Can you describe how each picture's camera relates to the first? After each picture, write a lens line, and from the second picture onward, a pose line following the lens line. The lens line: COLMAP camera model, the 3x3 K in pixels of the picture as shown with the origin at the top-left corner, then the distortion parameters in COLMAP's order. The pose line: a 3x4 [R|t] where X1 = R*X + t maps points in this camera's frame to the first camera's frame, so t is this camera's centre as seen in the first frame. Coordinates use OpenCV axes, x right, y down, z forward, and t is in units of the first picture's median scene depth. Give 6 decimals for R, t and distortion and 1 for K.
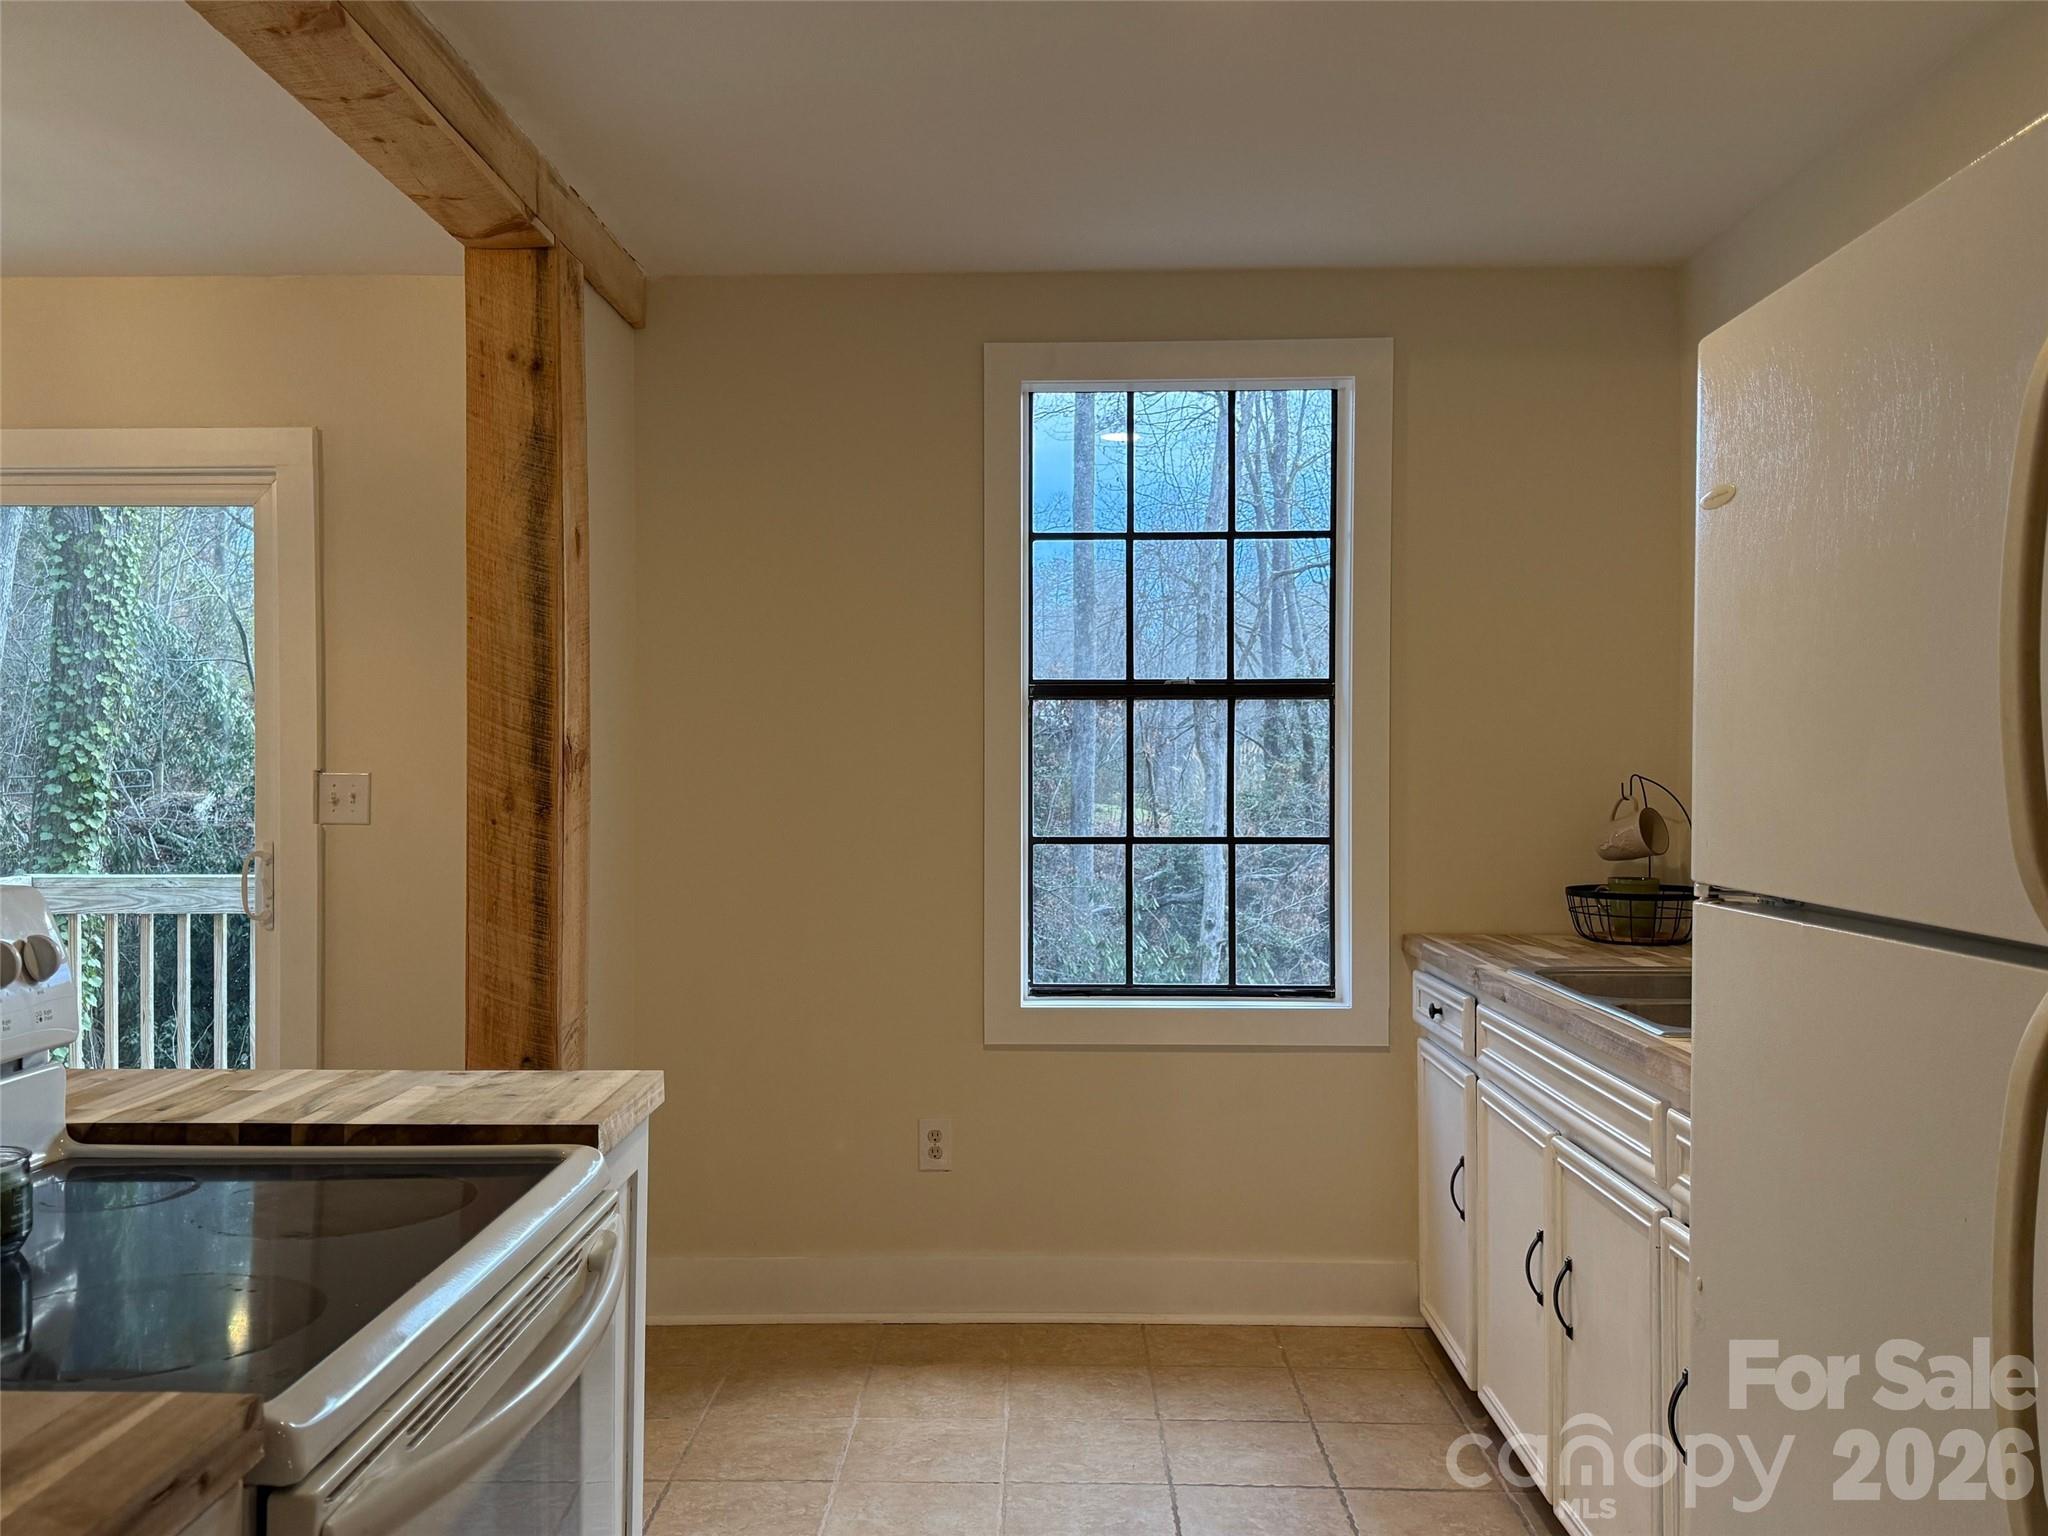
lens RADIAL K [[1664.0, 0, 1015.3], [0, 1664.0, 773.0], [0, 0, 1]] dist [0.076153, 0.000942]
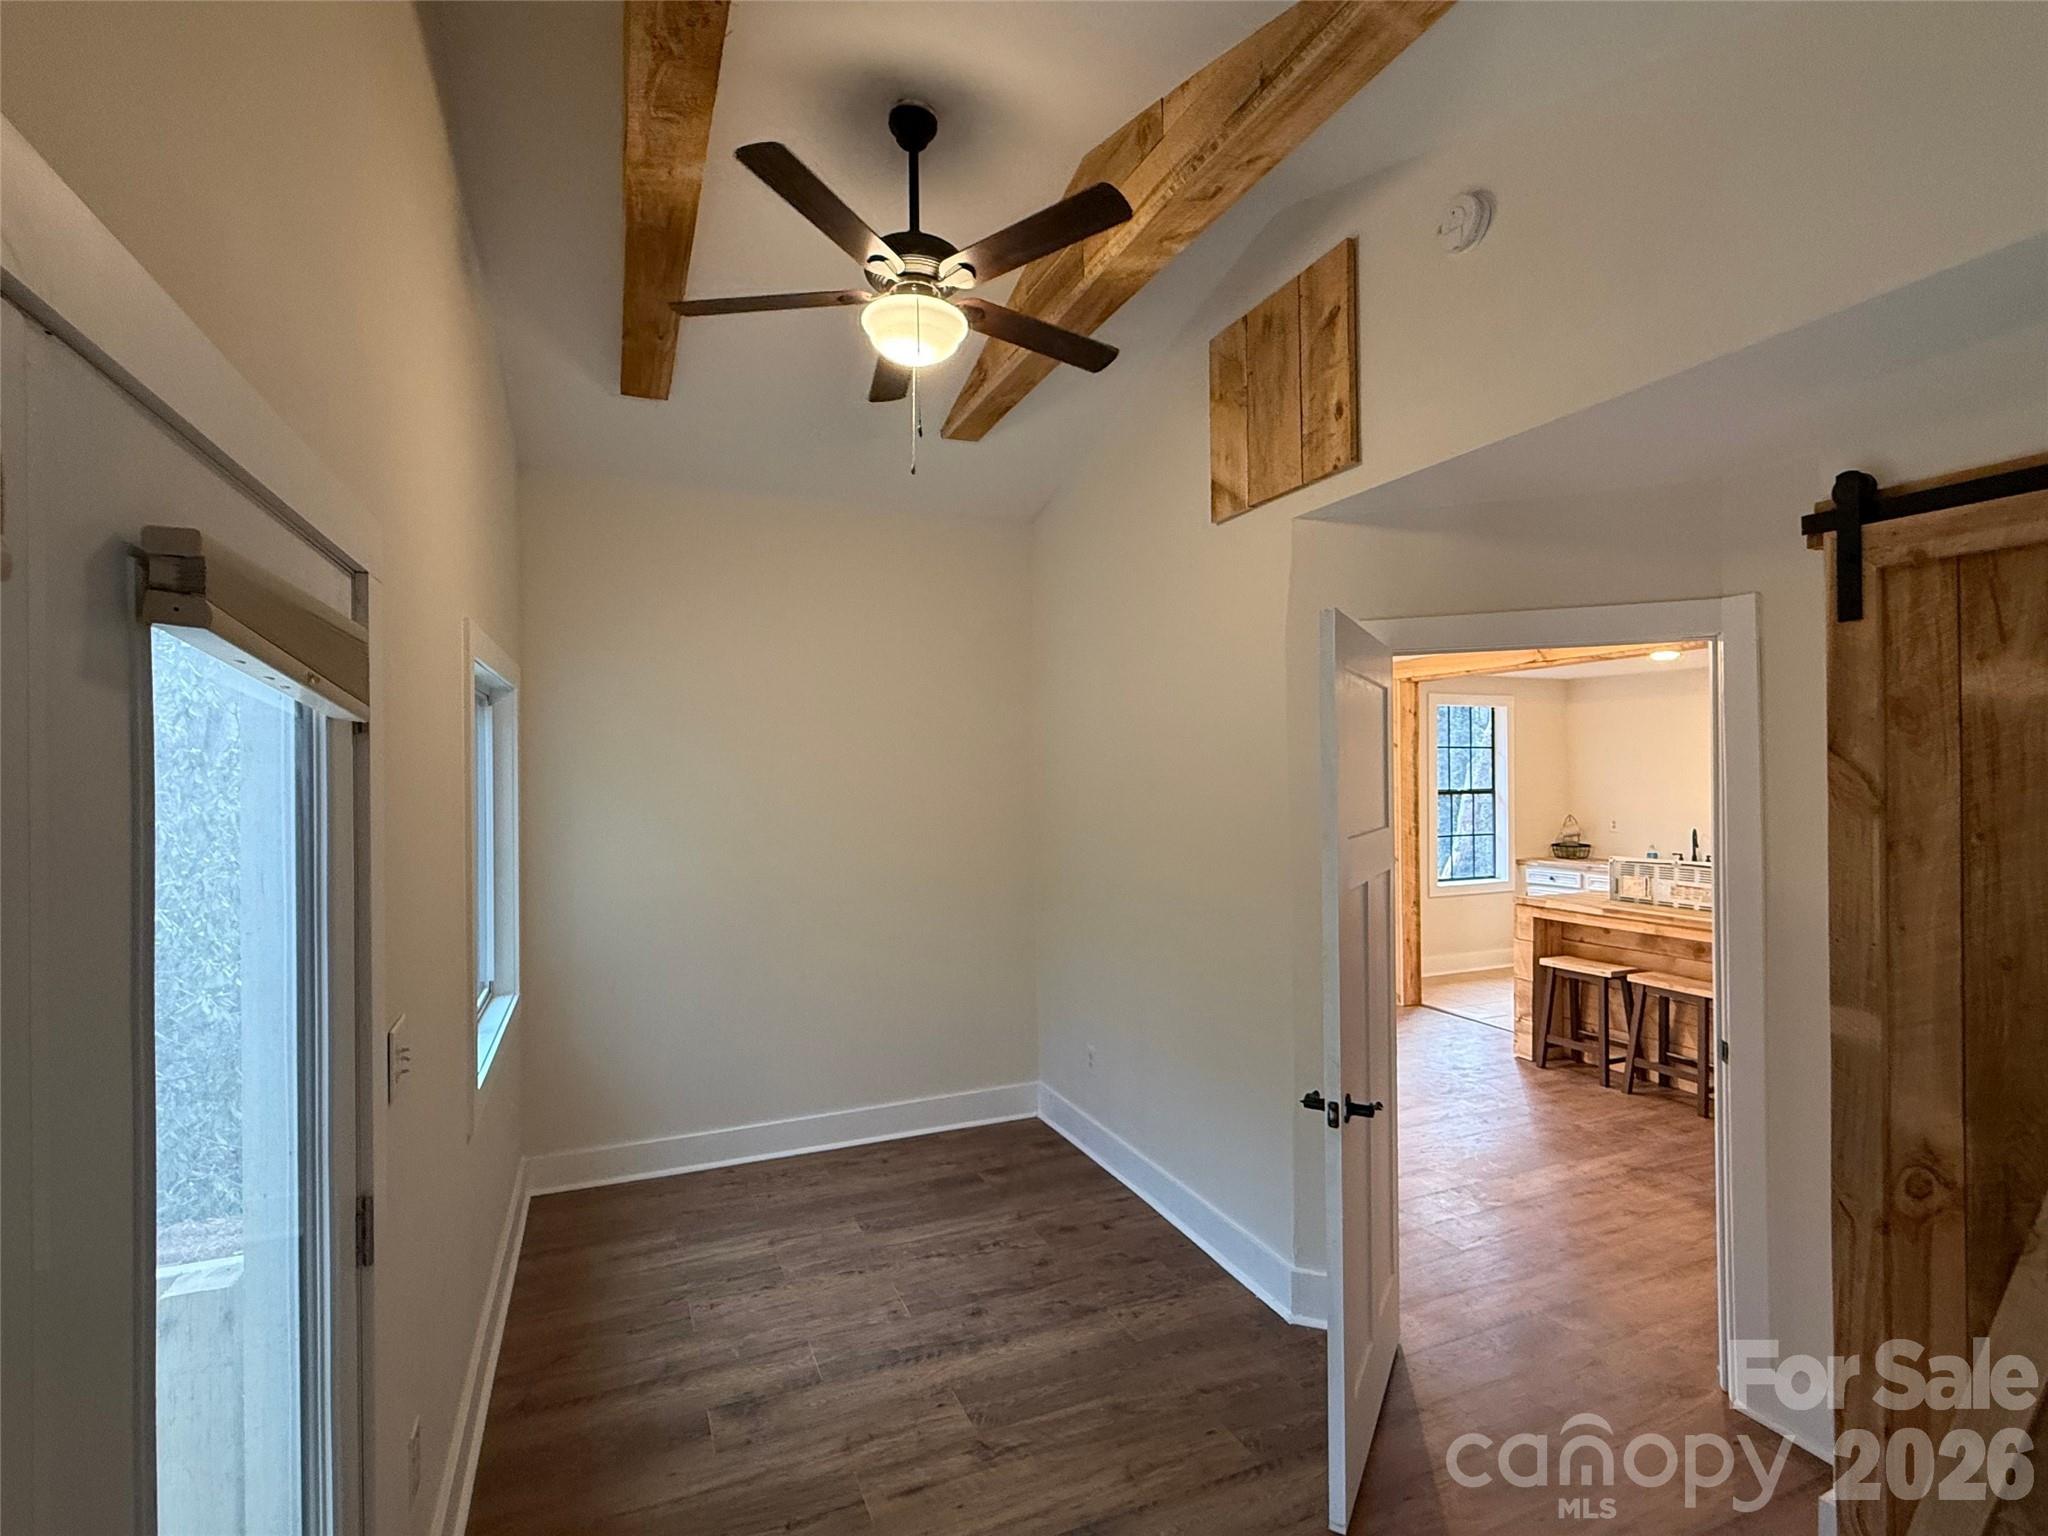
lens RADIAL K [[983.4, 0, 1029.1], [0, 983.4, 774.6], [0, 0, 1]] dist [0.001521, 0.000344]
pose [[0.907836, -0.007733, 0.419255, -1.646646], [0.008330, 0.999965, 0.000406, -0.098301], [-0.419244, 0.003123, 0.907868, -0.507458]]
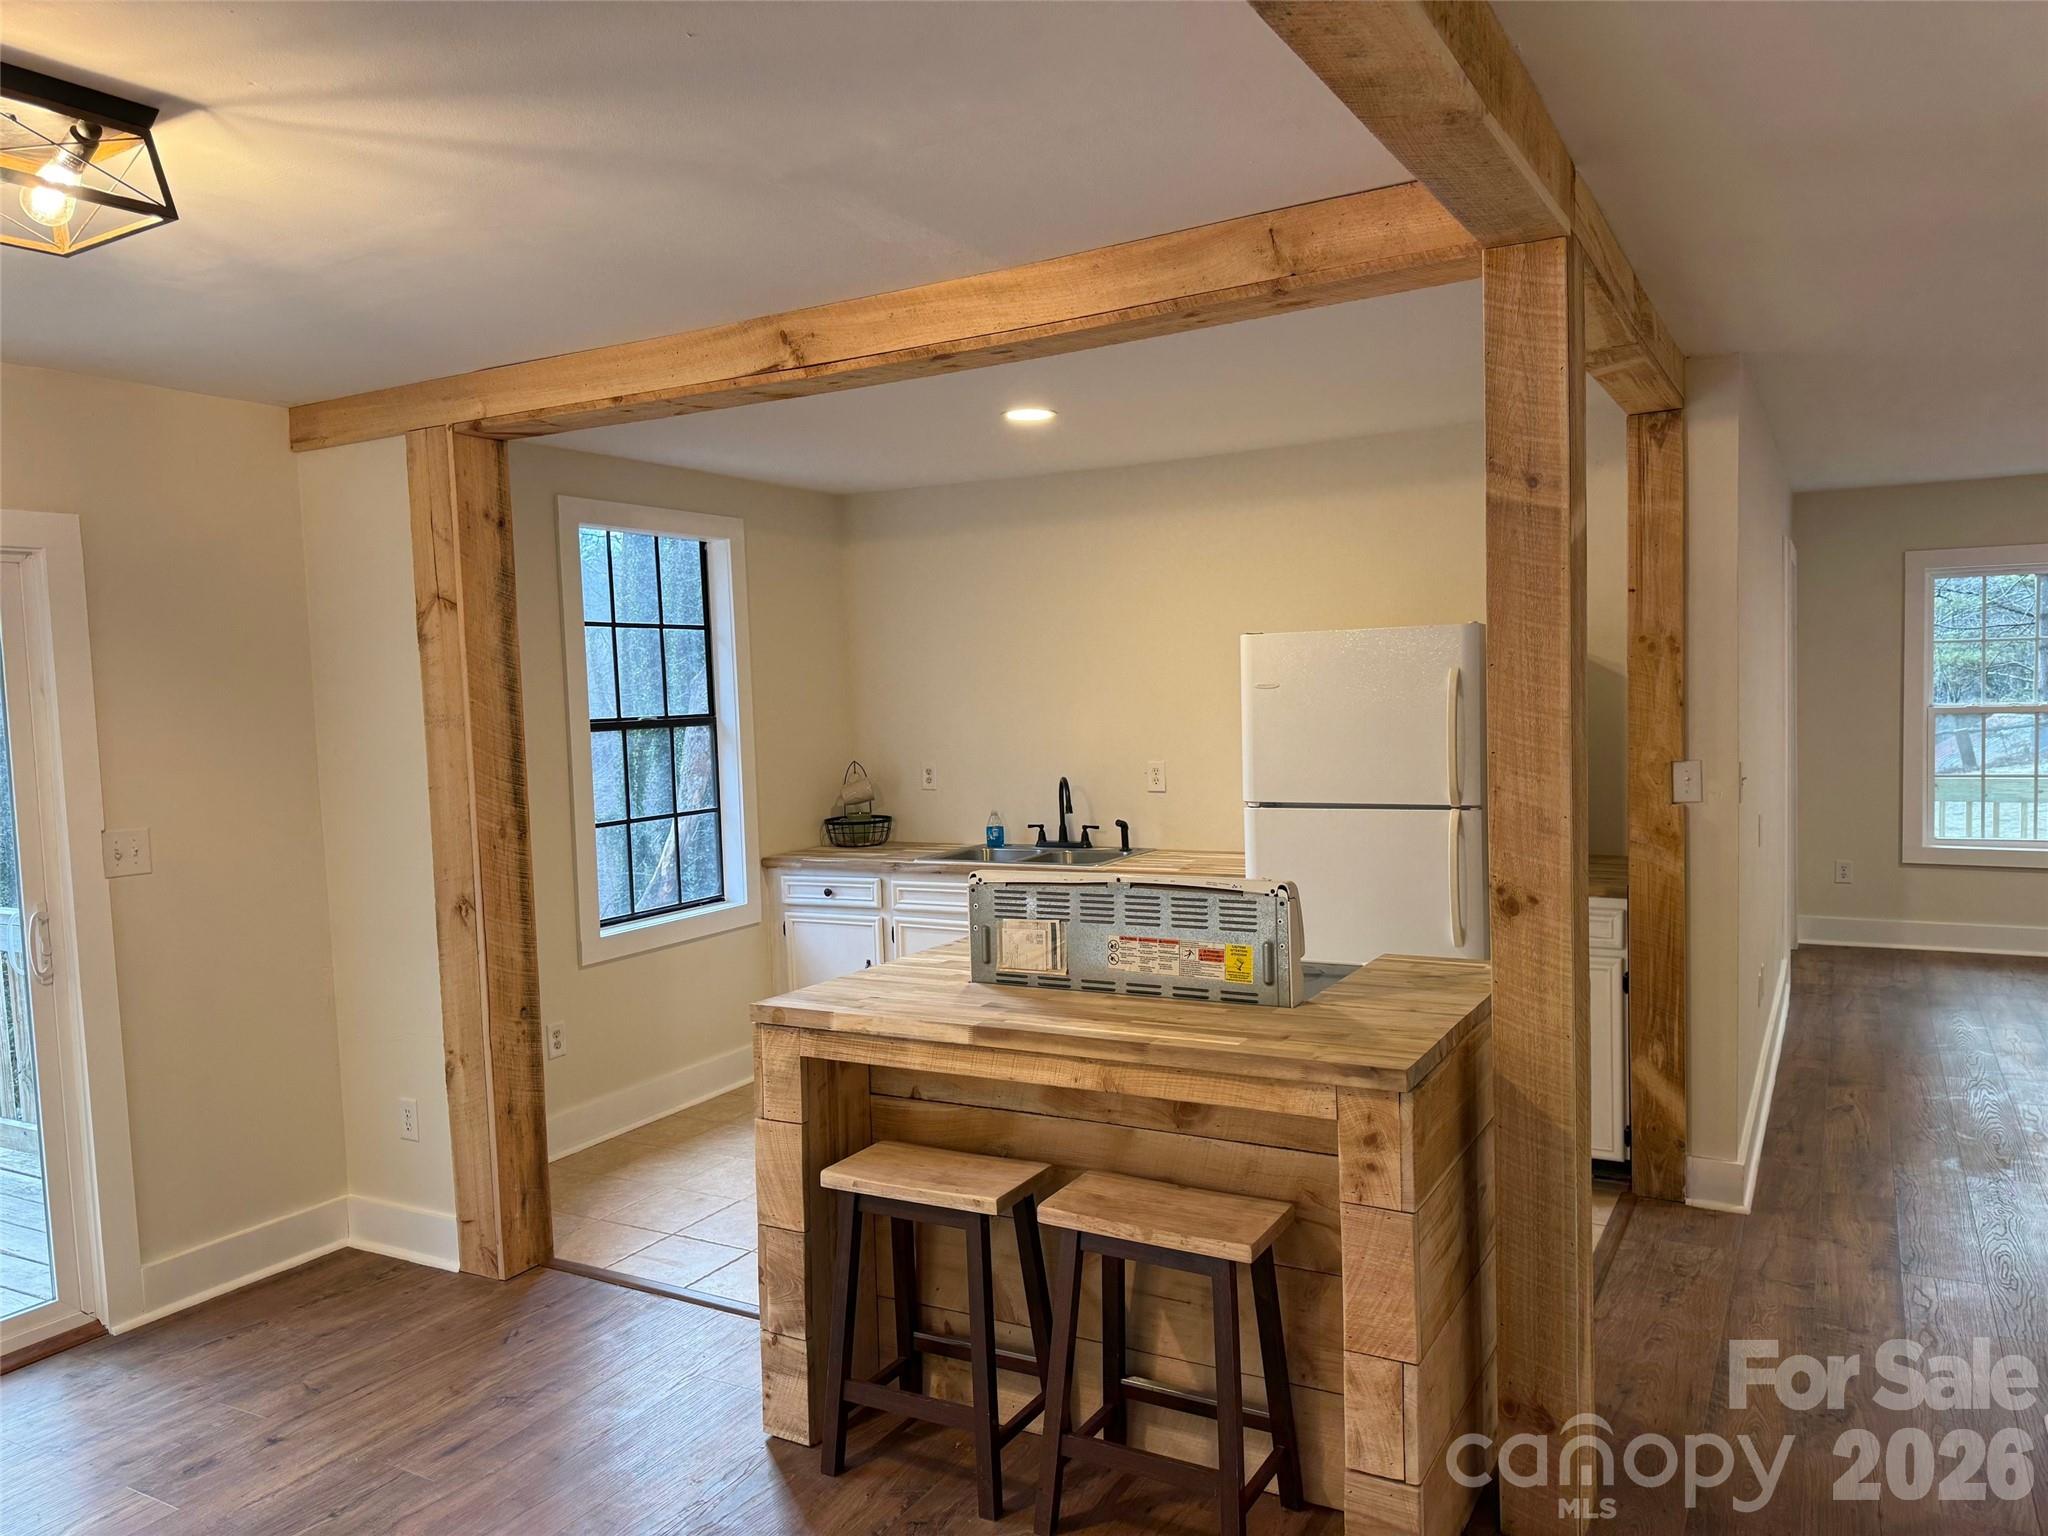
lens RADIAL K [[1444.6, 0, 1036.8], [0, 1444.6, 782.7], [0, 0, 1]] dist [0.029483, -0.013324]
pose [[0.473712, -0.074993, 0.877481, -0.974393], [0.033318, 0.997181, 0.067236, -0.076759], [-0.880049, -0.002614, 0.474875, 0.018560]]
